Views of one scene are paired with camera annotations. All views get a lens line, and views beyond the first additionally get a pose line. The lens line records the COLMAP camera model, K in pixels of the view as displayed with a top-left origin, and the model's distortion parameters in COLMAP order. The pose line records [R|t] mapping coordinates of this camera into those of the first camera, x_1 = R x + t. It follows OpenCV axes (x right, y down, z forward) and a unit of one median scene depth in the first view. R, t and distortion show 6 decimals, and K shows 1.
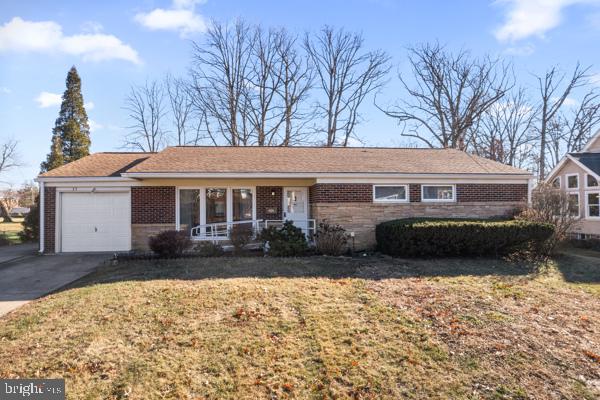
lens RADIAL K [[399.9, 0, 300.0], [0, 399.9, 200.0], [0, 0, 1]] dist [-0.042612, -0.001683]
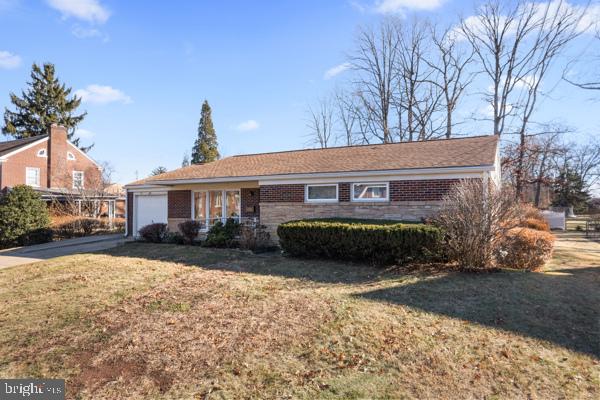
lens RADIAL K [[399.9, 0, 300.0], [0, 399.9, 200.0], [0, 0, 1]] dist [-0.042612, -0.001683]
pose [[0.809560, -0.004818, -0.587018, 0.762278], [0.008242, 0.999961, 0.003159, -0.002931], [0.586980, -0.007395, 0.809568, 0.158015]]
